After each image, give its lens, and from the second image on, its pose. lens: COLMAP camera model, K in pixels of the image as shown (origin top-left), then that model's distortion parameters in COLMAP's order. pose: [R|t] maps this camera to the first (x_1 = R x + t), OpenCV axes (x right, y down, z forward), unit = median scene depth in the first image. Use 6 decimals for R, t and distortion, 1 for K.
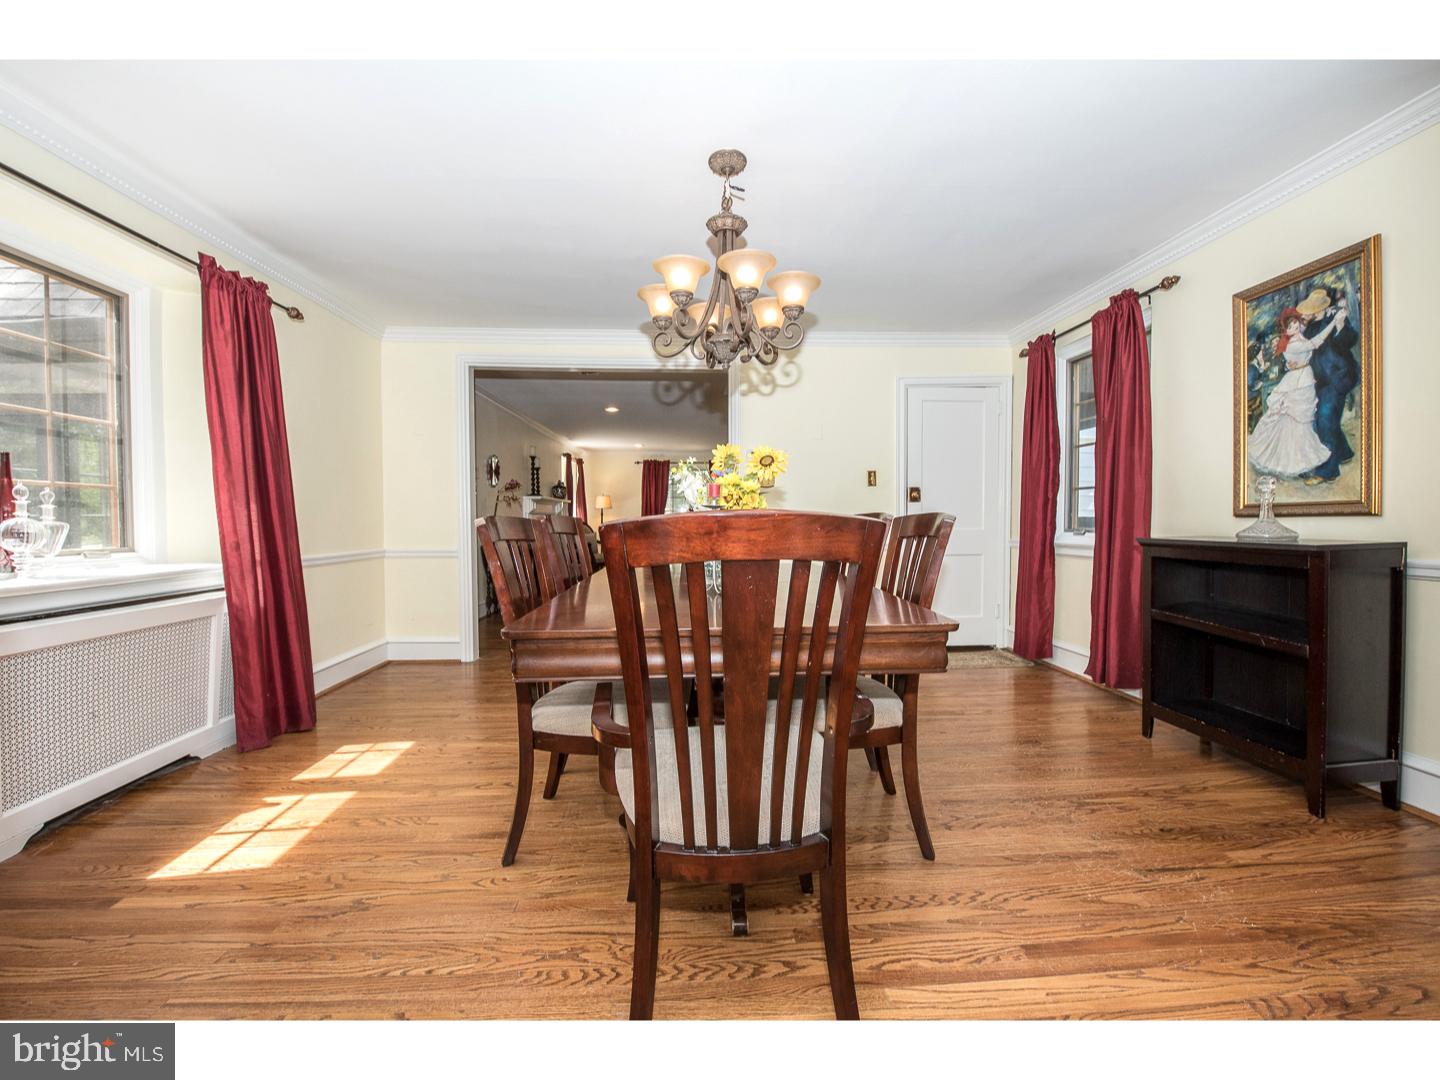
lens RADIAL K [[595.9, 0, 718.7], [0, 595.9, 537.9], [0, 0, 1]] dist [-0.019466, 0.000050]
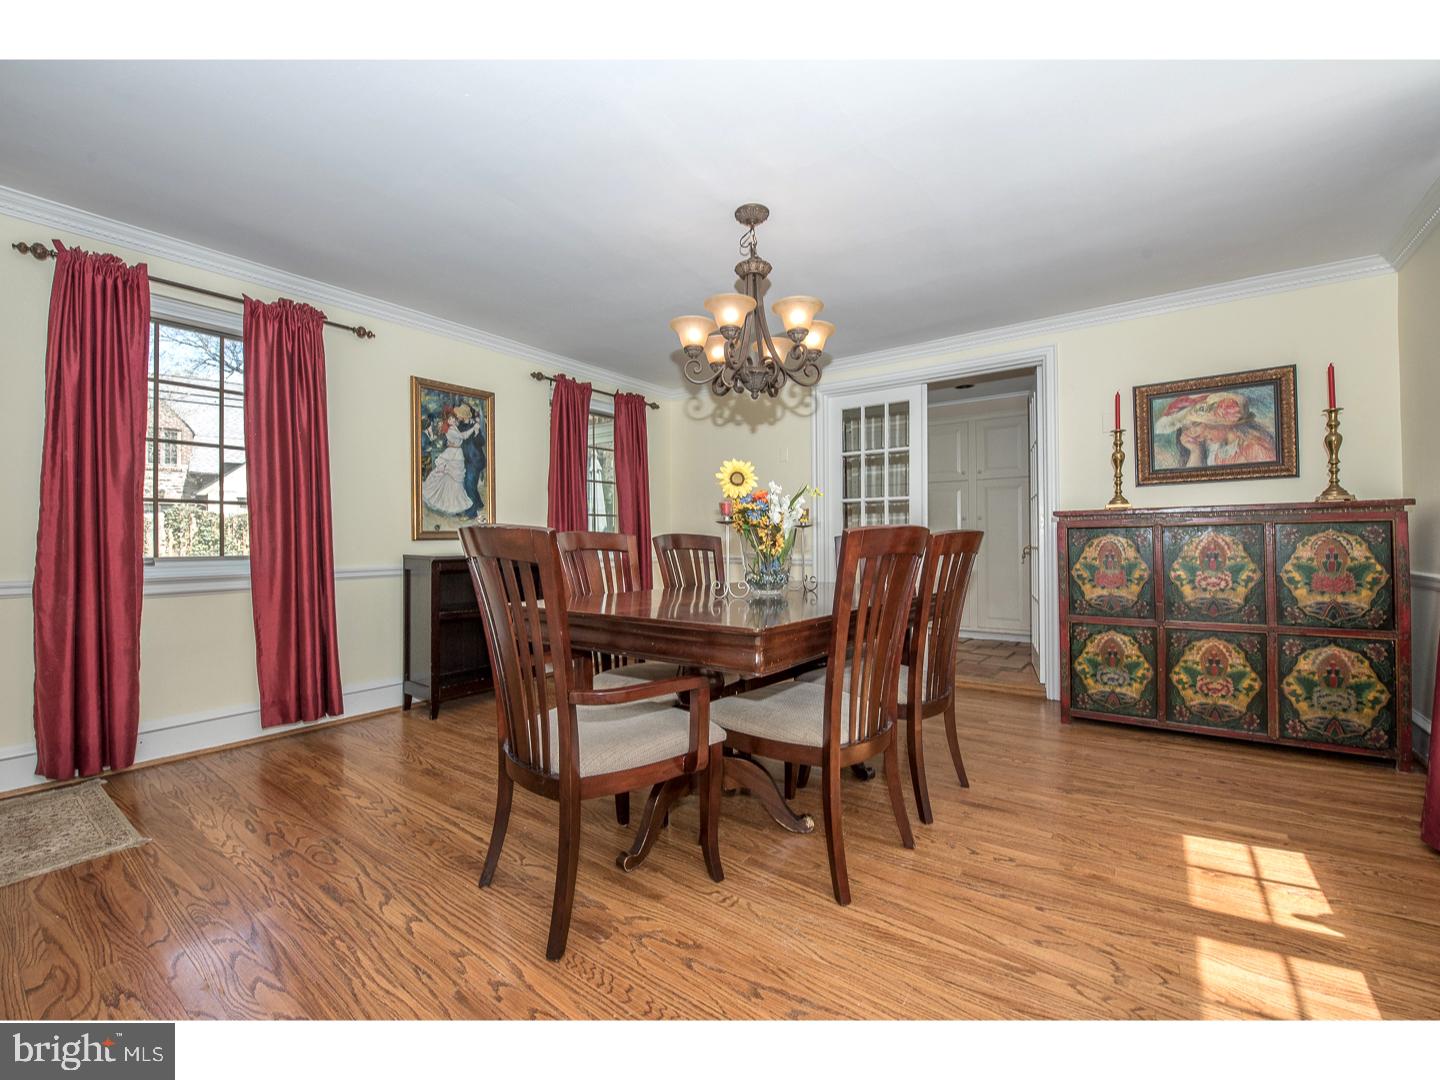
lens RADIAL K [[595.9, 0, 719.6], [0, 595.9, 537.4], [0, 0, 1]] dist [-0.019466, 0.000050]
pose [[-0.776177, 0.013431, 0.630372, -0.607543], [0.031171, 0.999368, 0.017089, -0.050079], [-0.629744, 0.032913, -0.776105, 1.860725]]
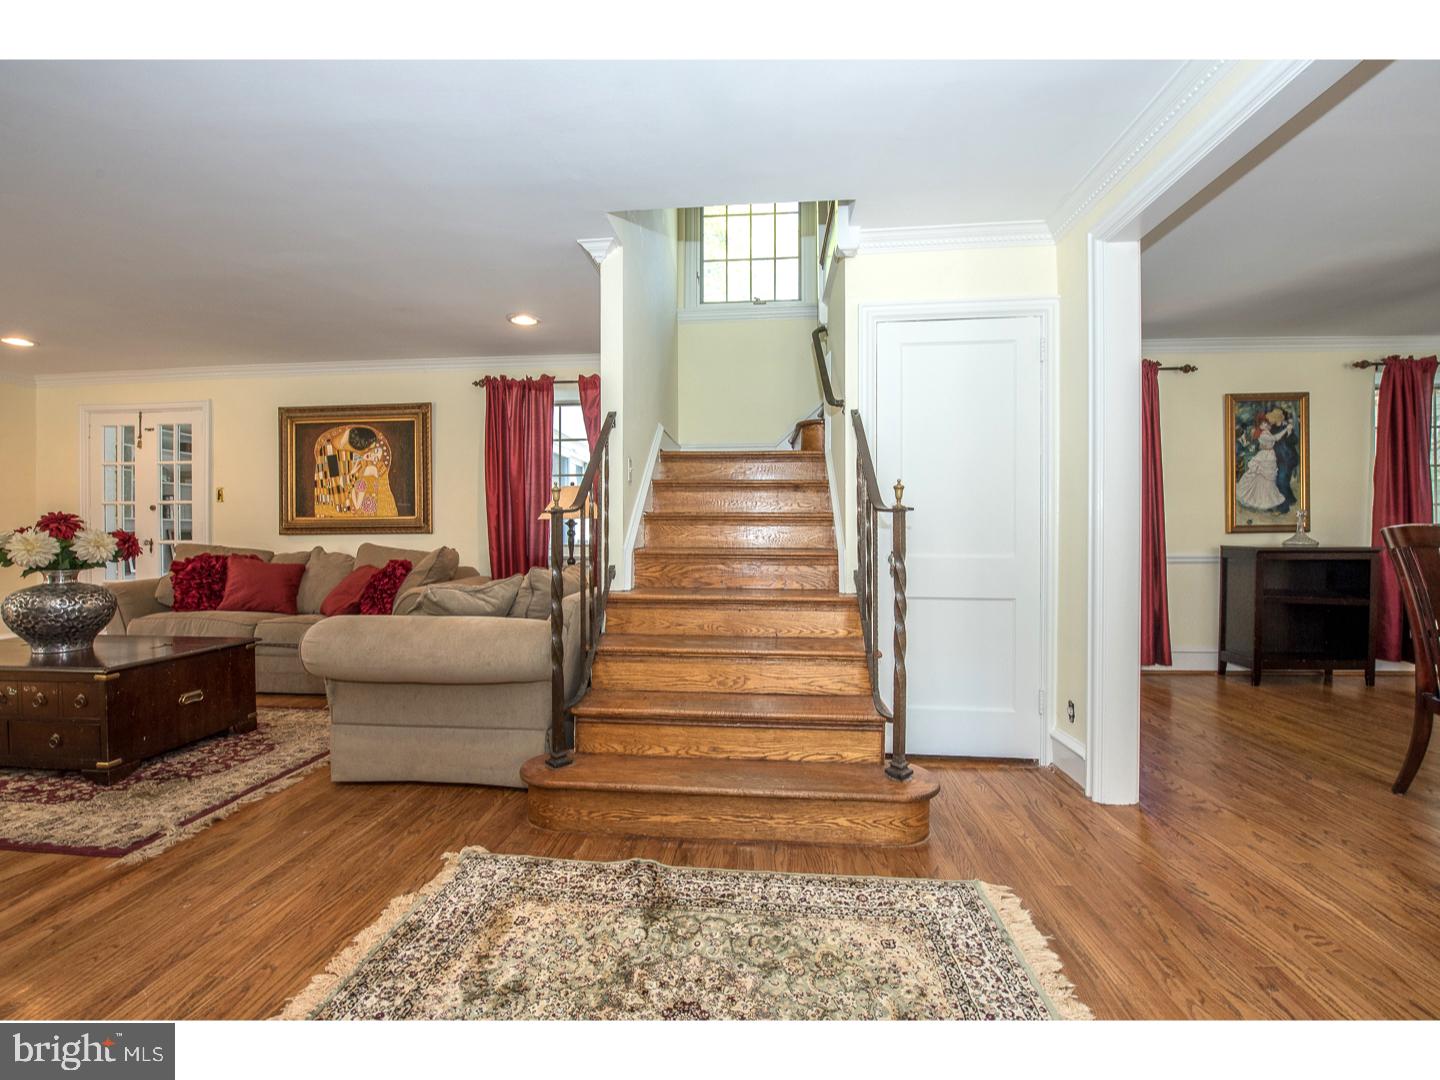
lens RADIAL K [[595.9, 0, 713.1], [0, 595.9, 543.2], [0, 0, 1]] dist [-0.019466, 0.000050]
pose [[0.133825, -0.005193, 0.990991, -1.025134], [0.035656, 0.999364, 0.000422, -0.067836], [-0.990363, 0.035278, 0.133925, 2.505193]]
